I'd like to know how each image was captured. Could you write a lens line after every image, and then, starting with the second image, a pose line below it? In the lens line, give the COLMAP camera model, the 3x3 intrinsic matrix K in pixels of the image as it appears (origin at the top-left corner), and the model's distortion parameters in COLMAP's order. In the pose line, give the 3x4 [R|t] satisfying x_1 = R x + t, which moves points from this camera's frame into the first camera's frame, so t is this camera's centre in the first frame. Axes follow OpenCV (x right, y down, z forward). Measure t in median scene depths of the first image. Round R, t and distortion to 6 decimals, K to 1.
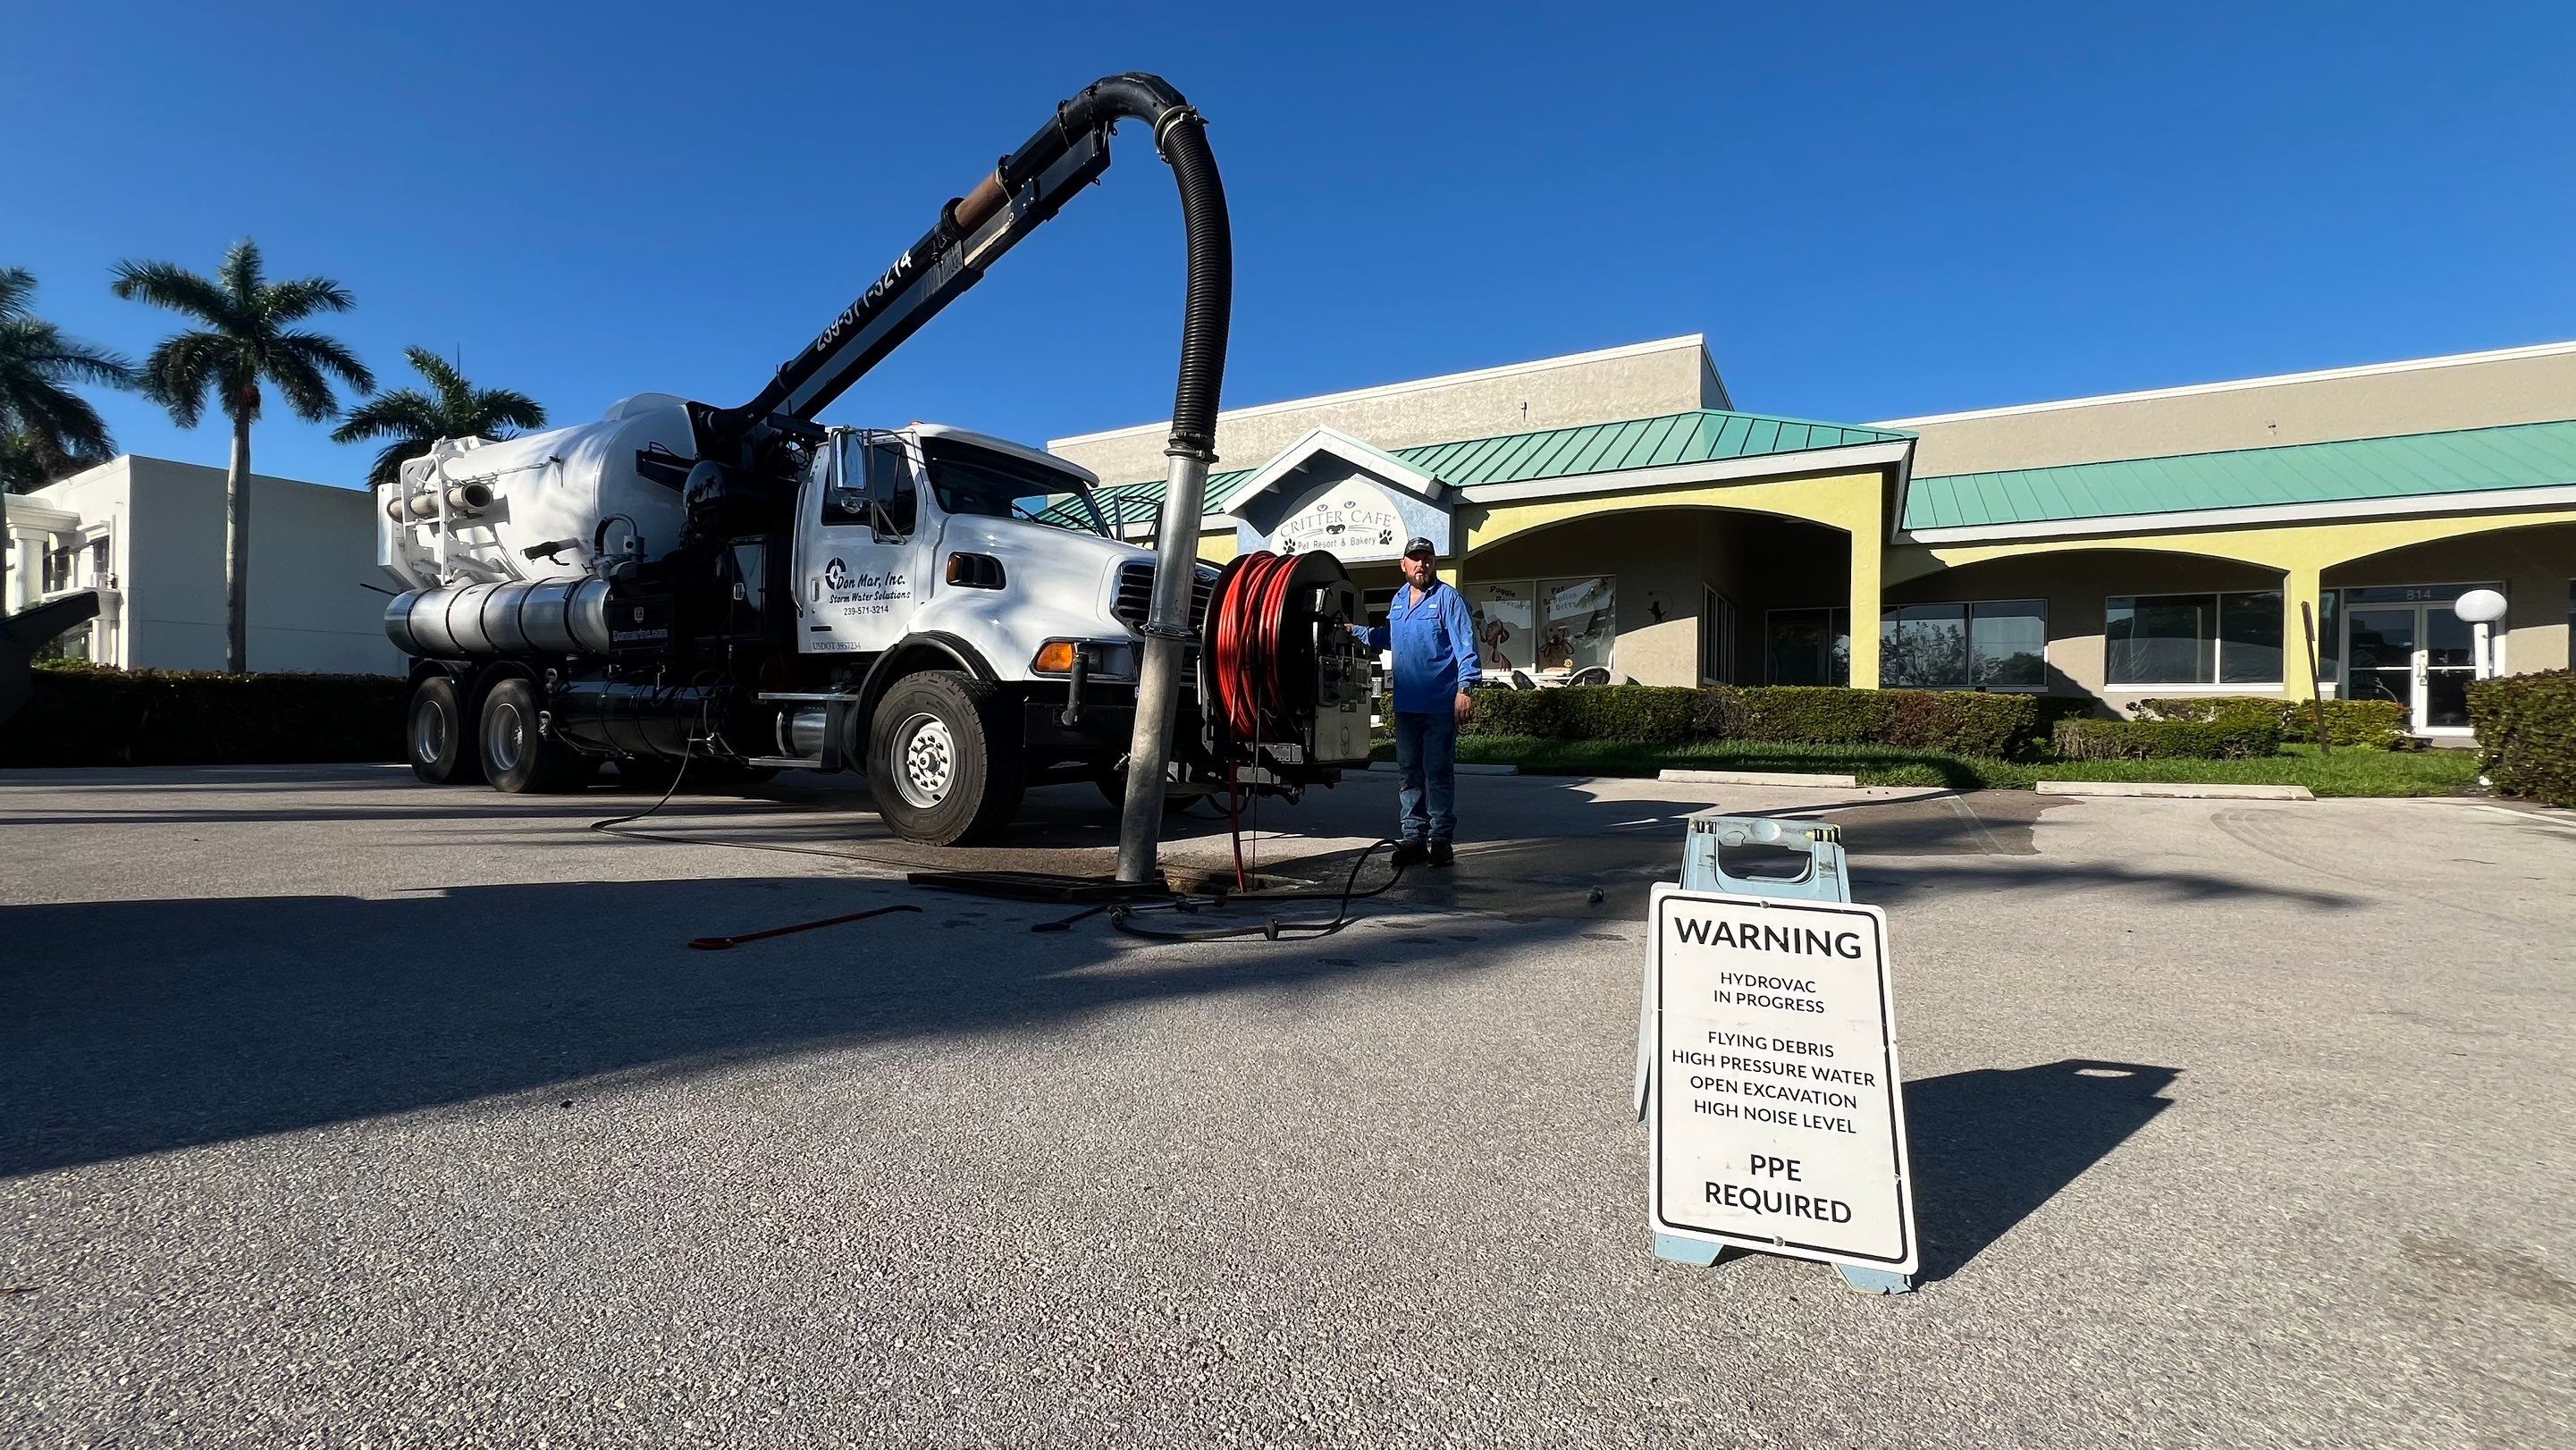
lens RADIAL K [[1030.0, 0, 1282.2], [0, 1030.0, 716.4], [0, 0, 1]] dist [-0.002662, 0.000371]
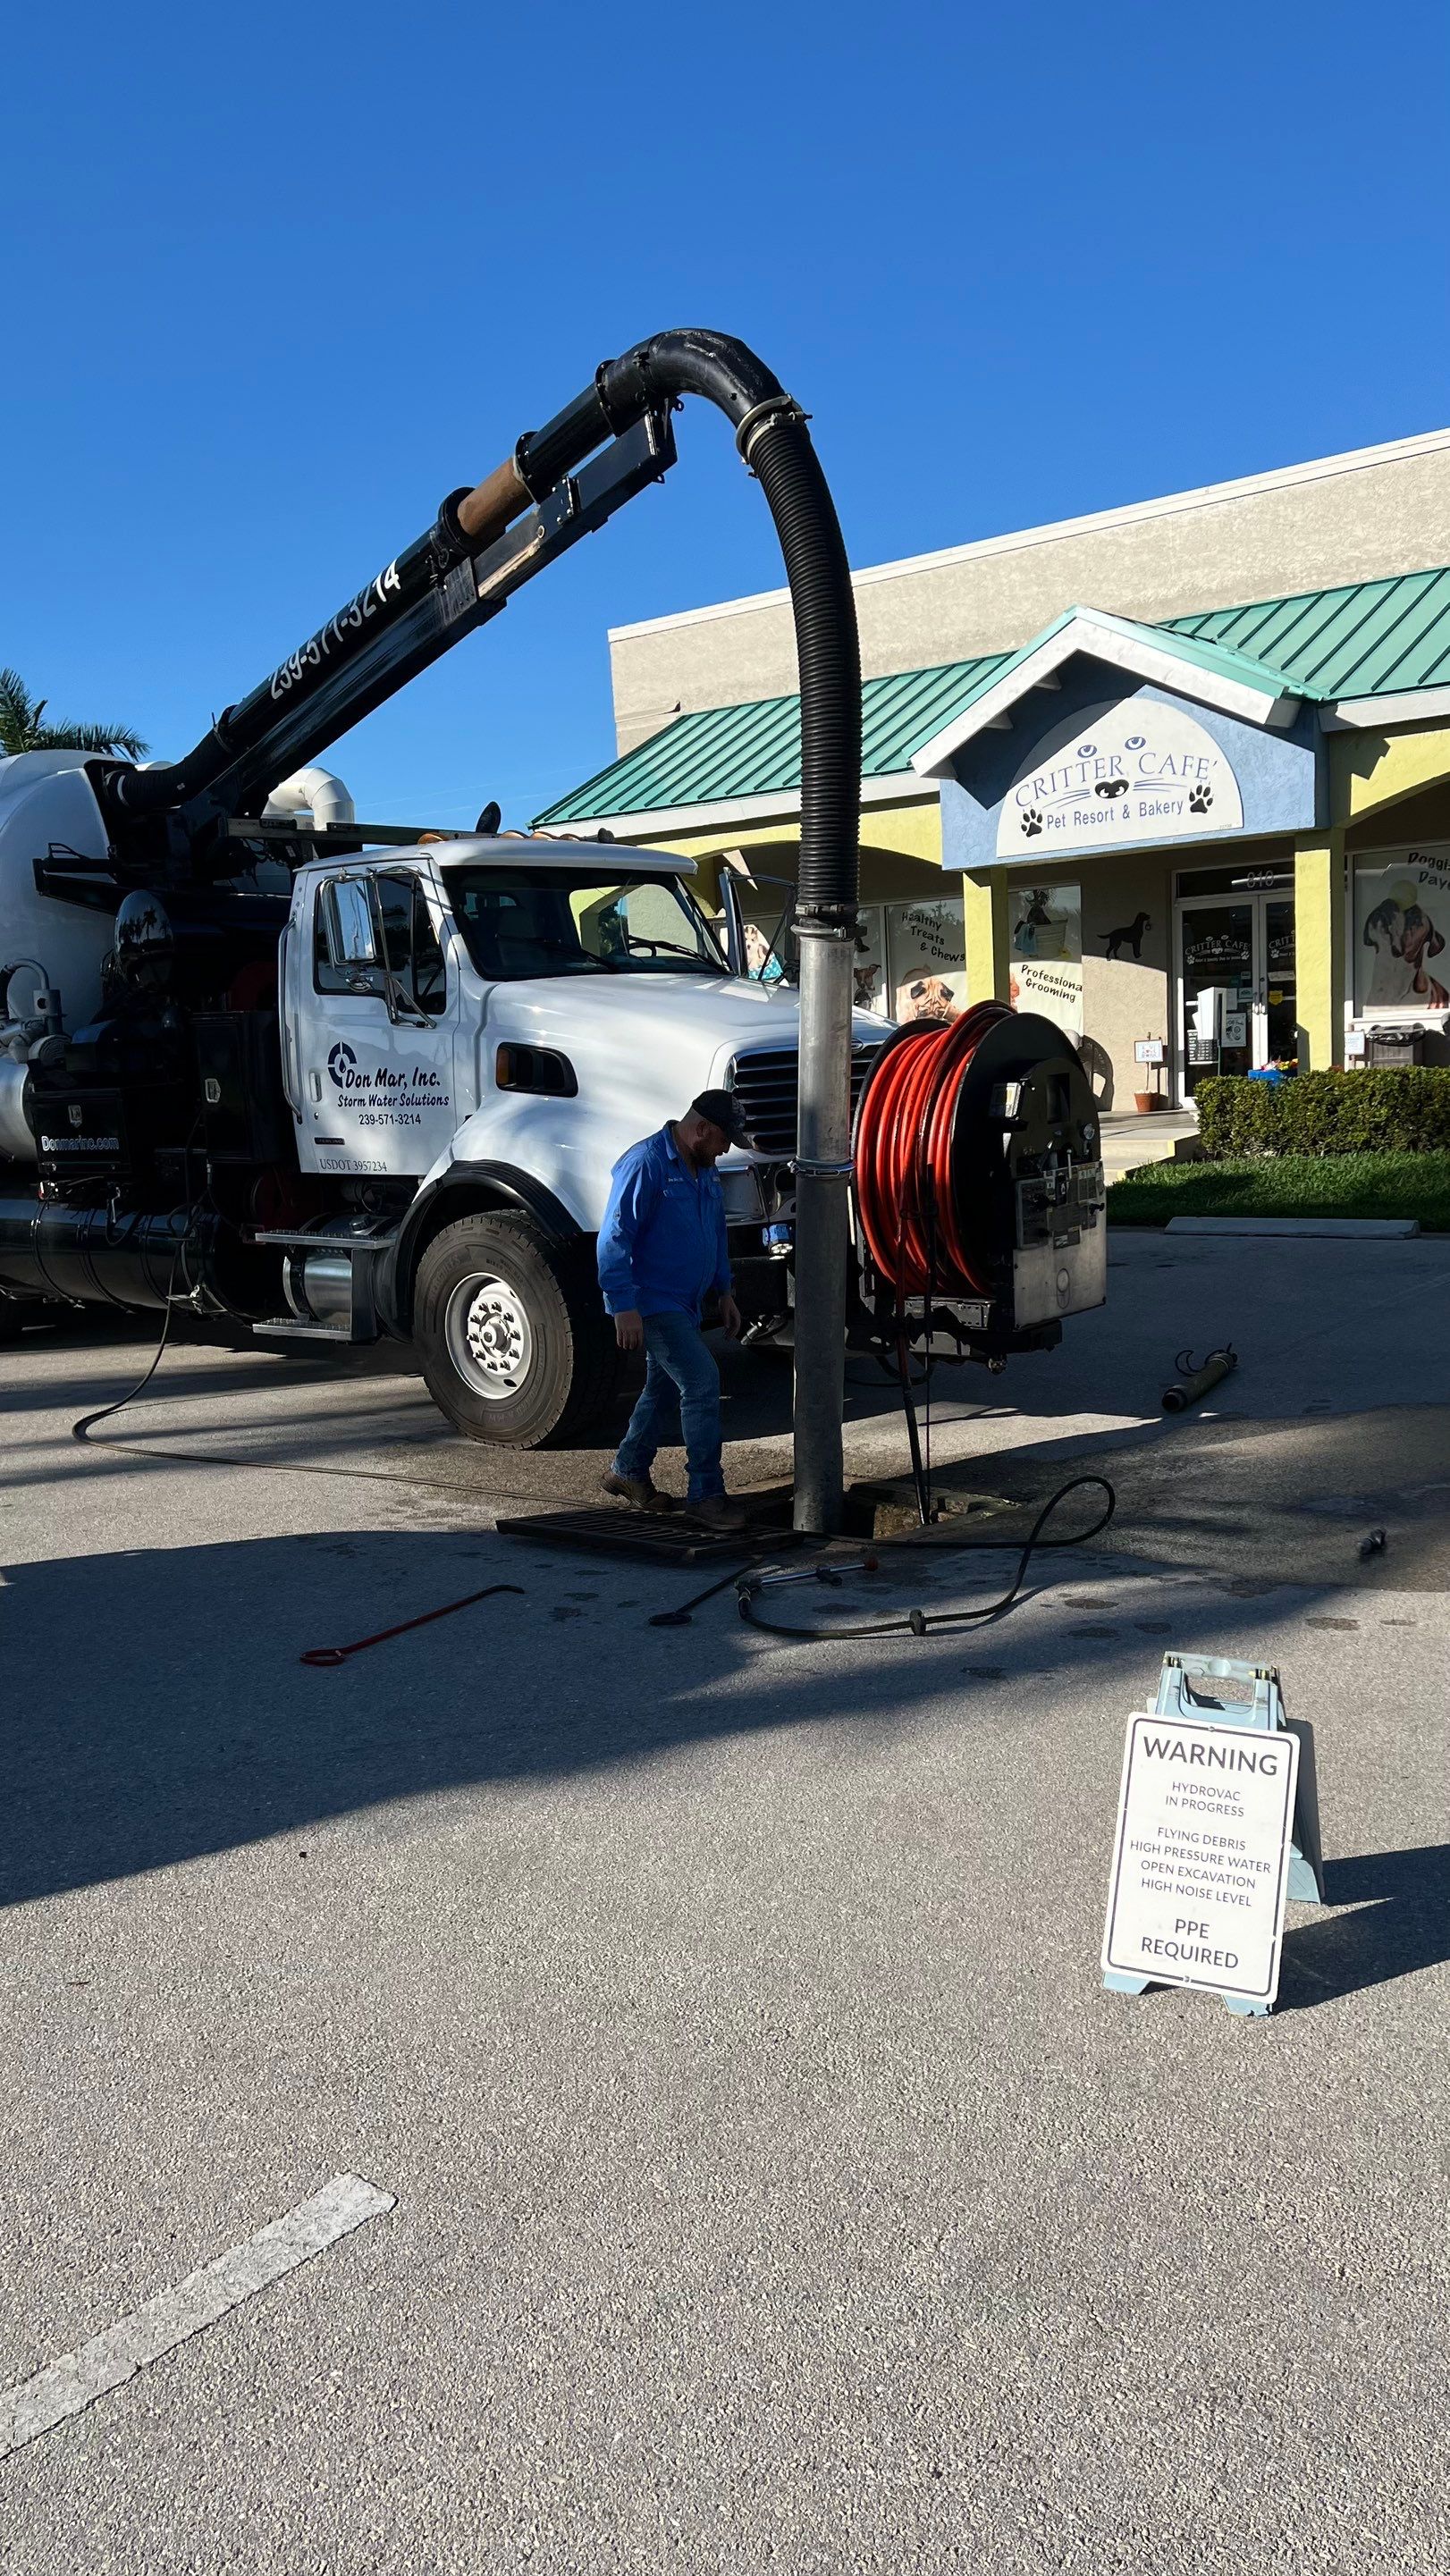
lens RADIAL K [[1917.9, 0, 742.3], [0, 1917.9, 1304.7], [0, 0, 1]] dist [0.059086, -0.003687]
pose [[0.983014, -0.039486, -0.179232, 0.072325], [0.065464, 0.987782, 0.141426, -0.149097], [0.171458, -0.150757, 0.973588, -0.282215]]
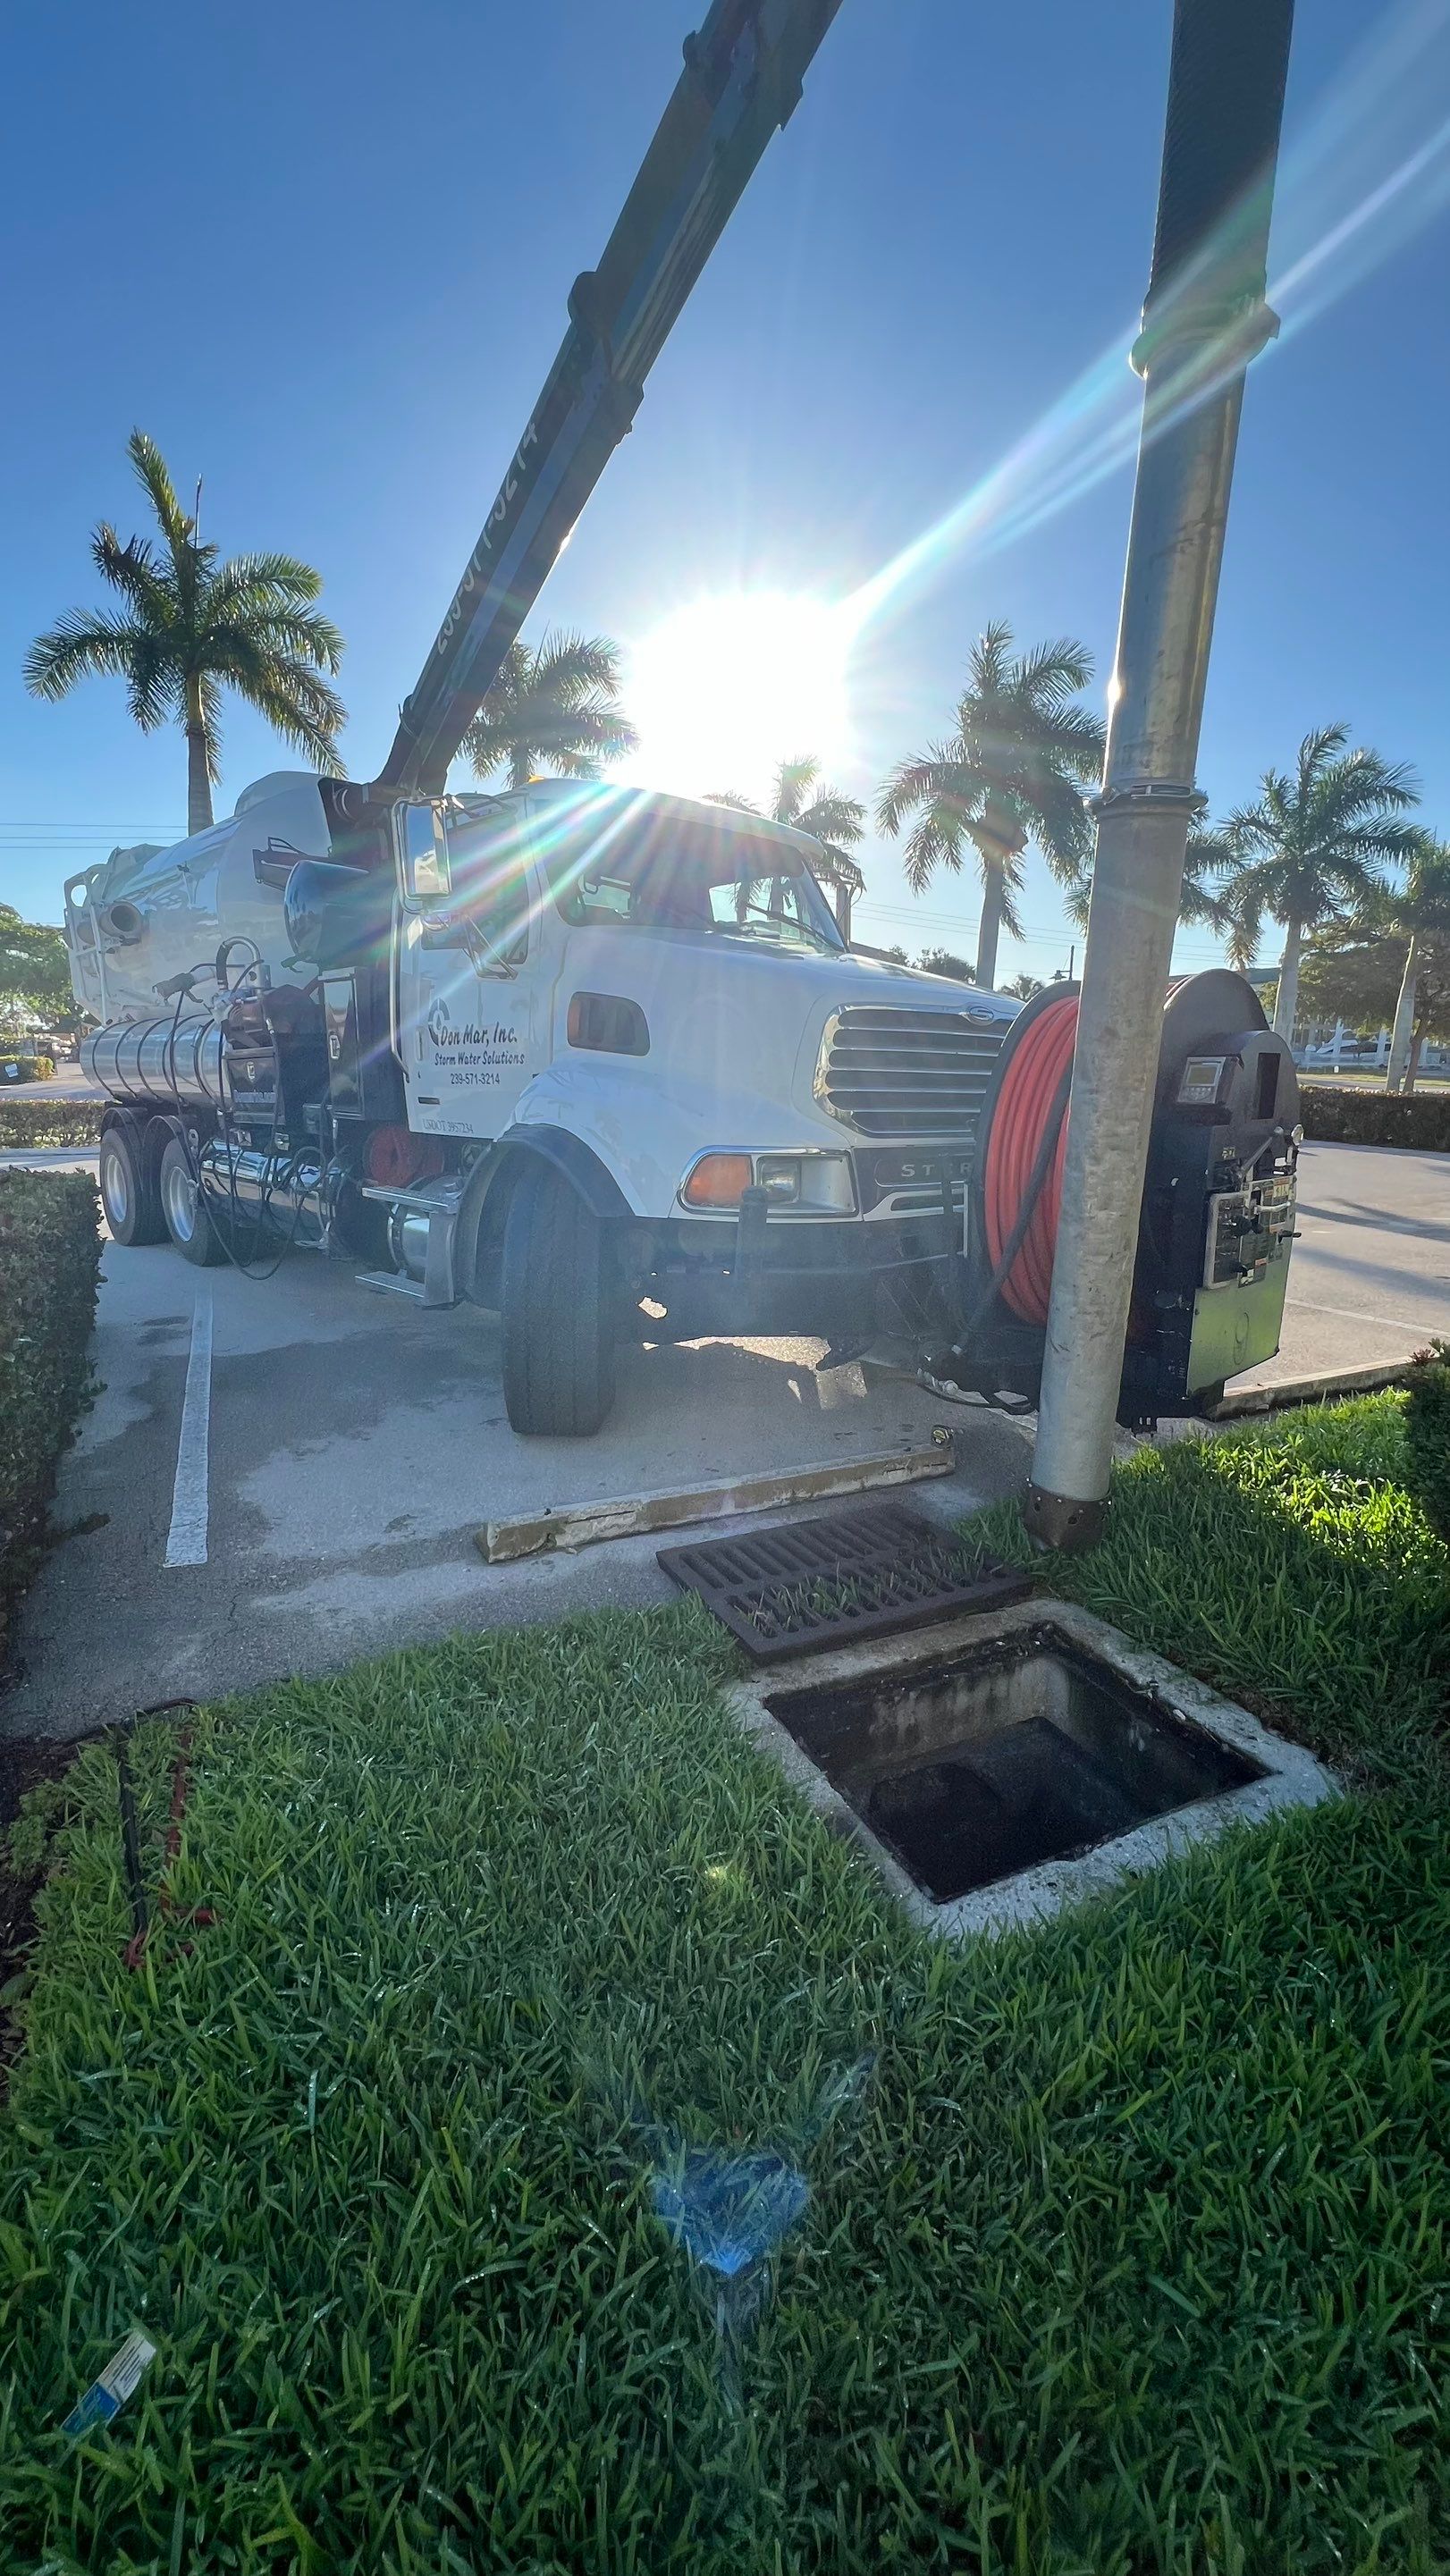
lens RADIAL K [[1048.4, 0, 728.8], [0, 1048.4, 1293.4], [0, 0, 1]] dist [-0.000901, 0.000263]
pose [[0.954239, 0.052558, -0.294392, -0.028978], [0.003766, 0.982244, 0.187568, -0.093073], [0.299023, -0.180093, 0.937098, 0.370409]]
